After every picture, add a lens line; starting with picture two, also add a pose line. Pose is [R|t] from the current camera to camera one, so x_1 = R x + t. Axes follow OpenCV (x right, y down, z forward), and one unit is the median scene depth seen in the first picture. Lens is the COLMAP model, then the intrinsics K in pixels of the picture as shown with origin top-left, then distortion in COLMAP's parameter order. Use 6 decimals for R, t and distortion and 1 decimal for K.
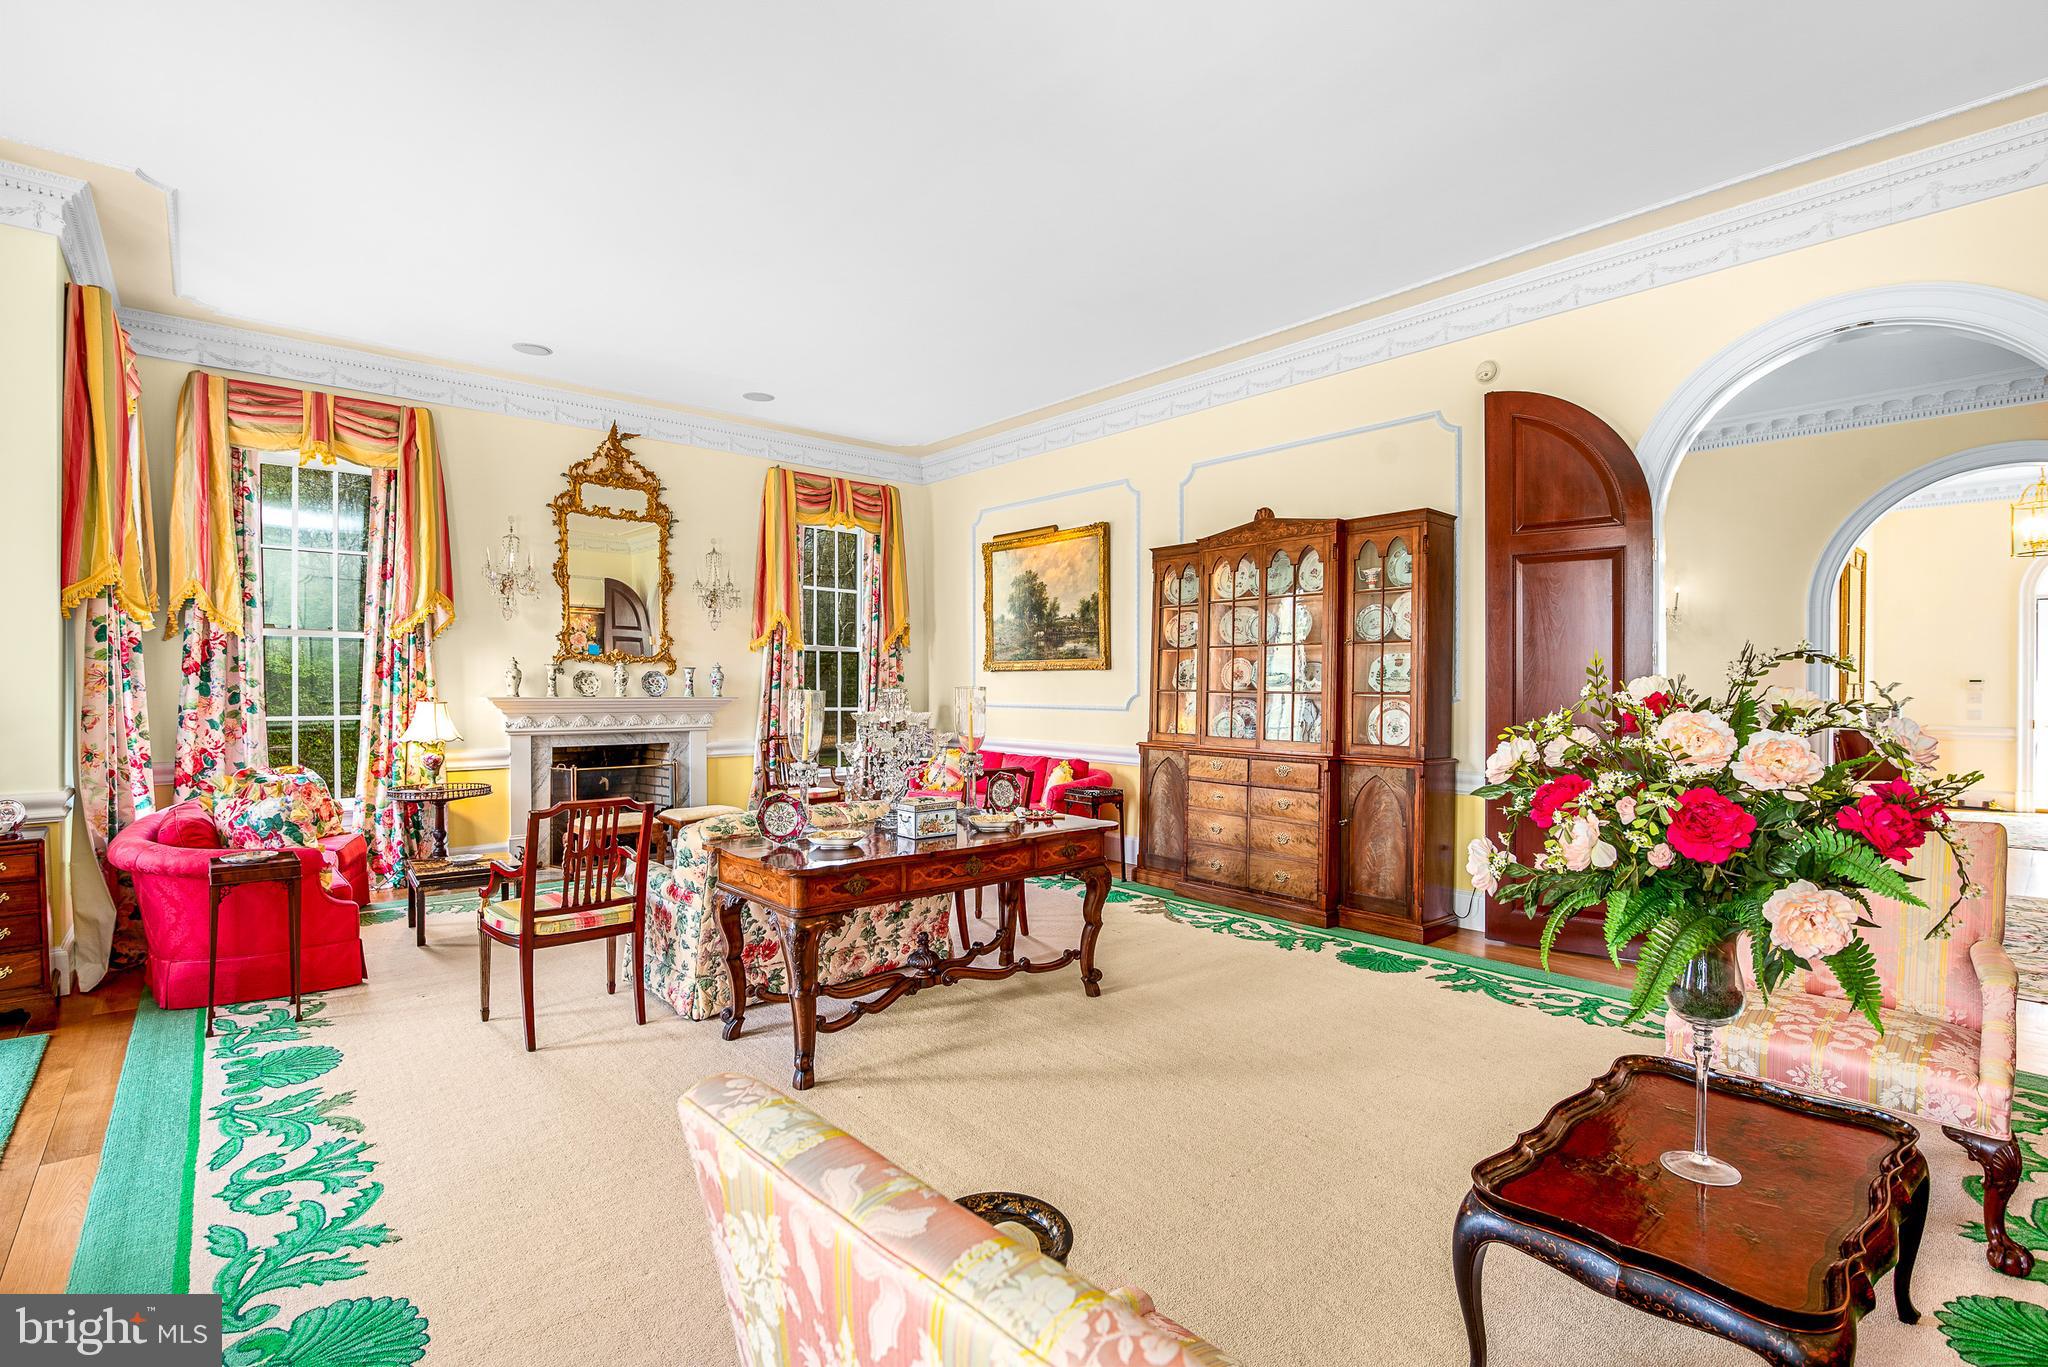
lens RADIAL K [[940.0, 0, 1024.0], [0, 940.0, 683.5], [0, 0, 1]] dist [-0.021177, 0.000241]
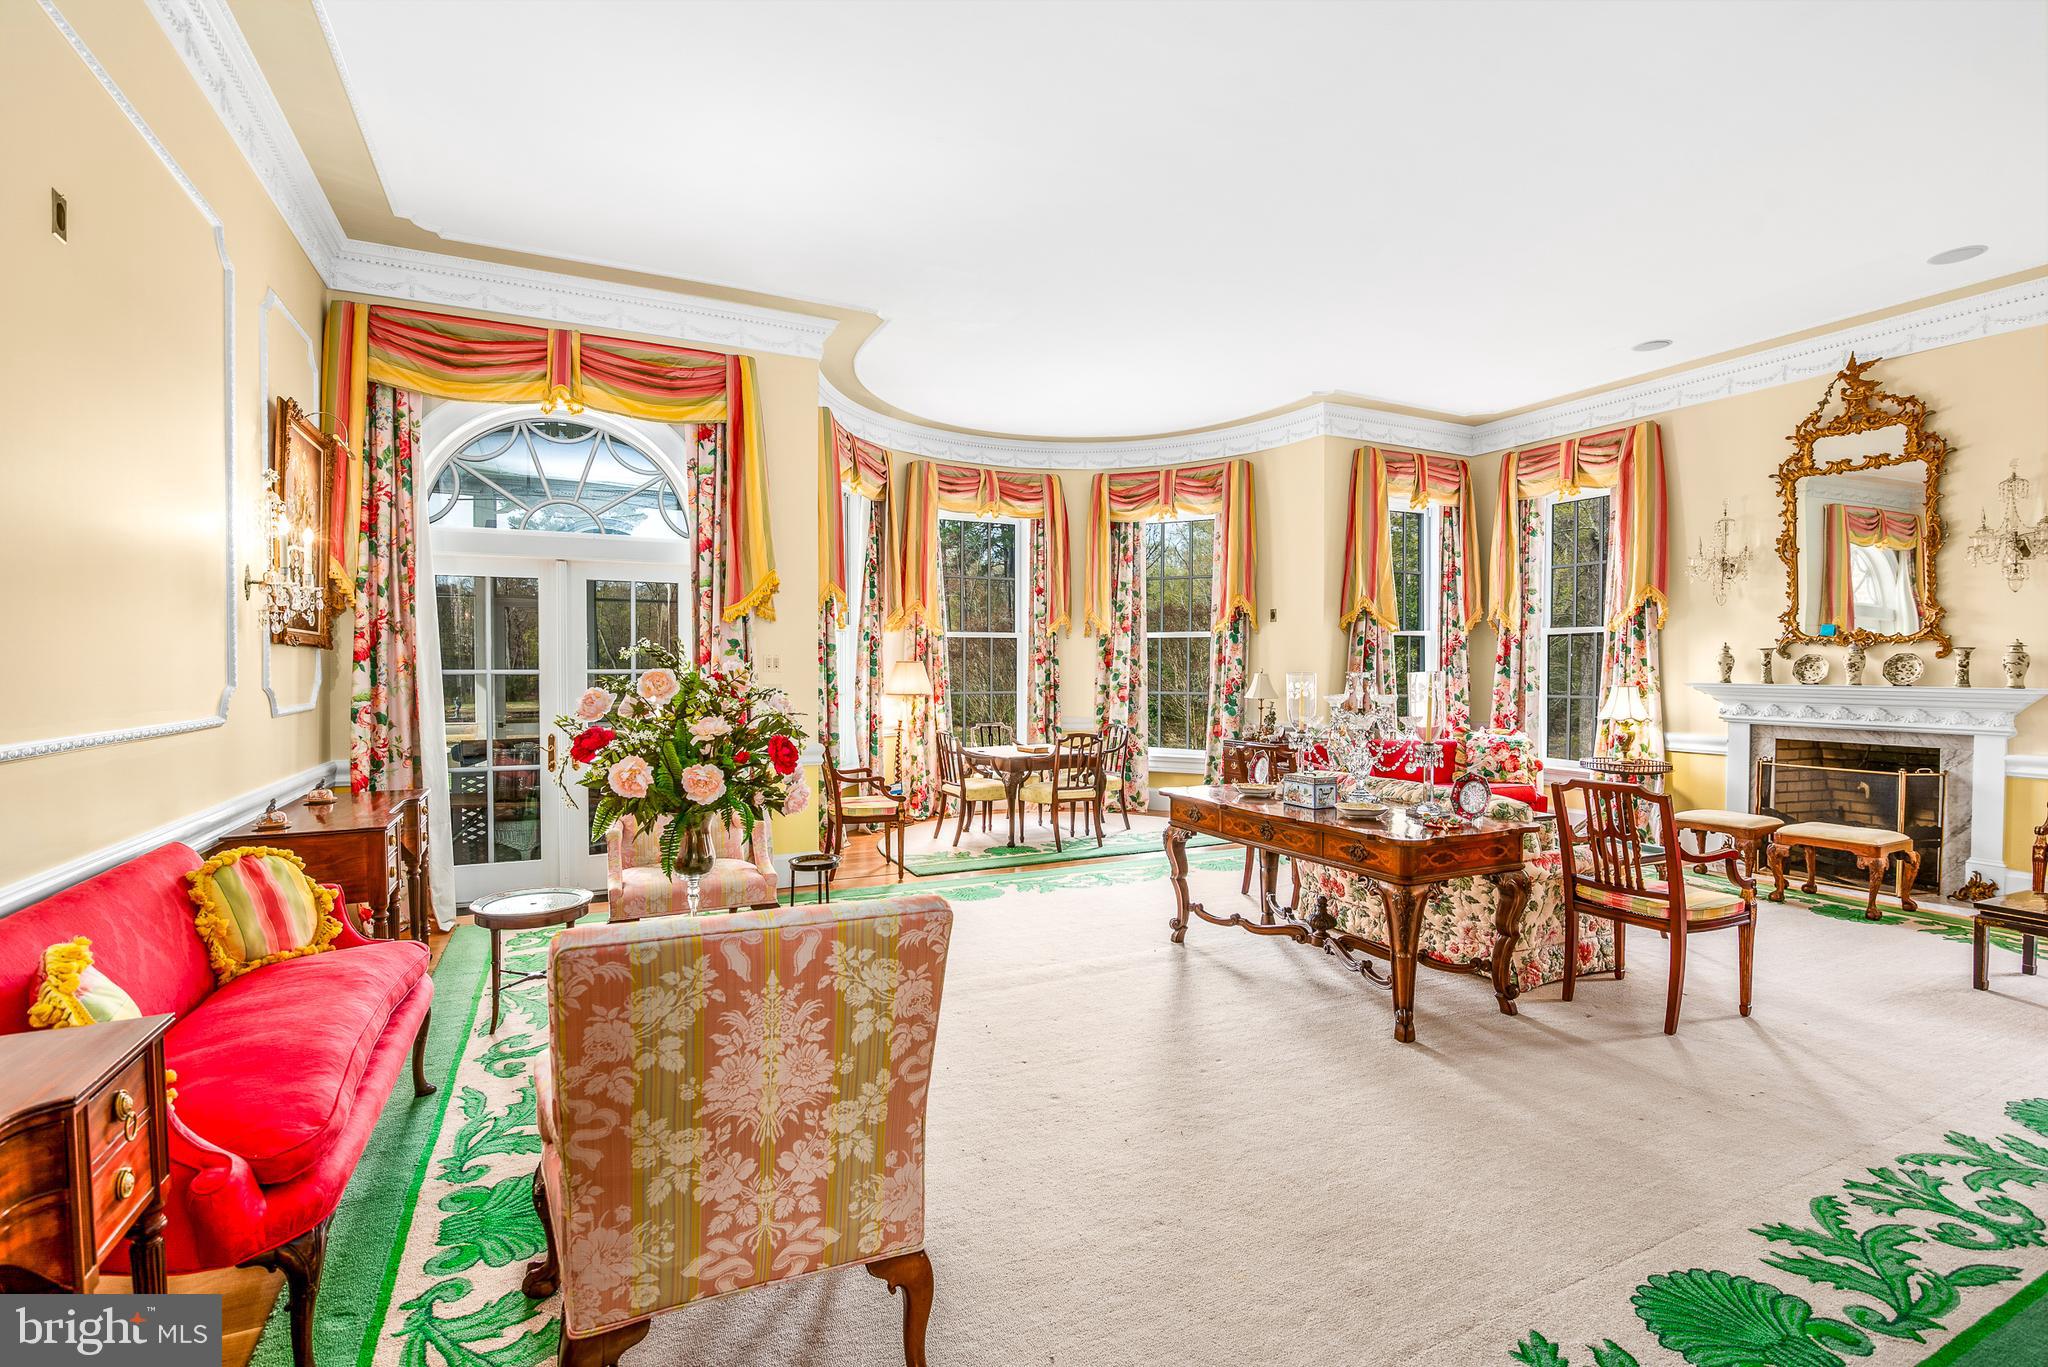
lens RADIAL K [[940.0, 0, 1024.0], [0, 940.0, 683.5], [0, 0, 1]] dist [-0.021177, 0.000241]
pose [[-0.268694, 0.013655, -0.963129, 0.587268], [-0.002250, 0.999888, 0.014804, 0.002058], [0.963223, 0.006144, -0.268633, 0.548452]]
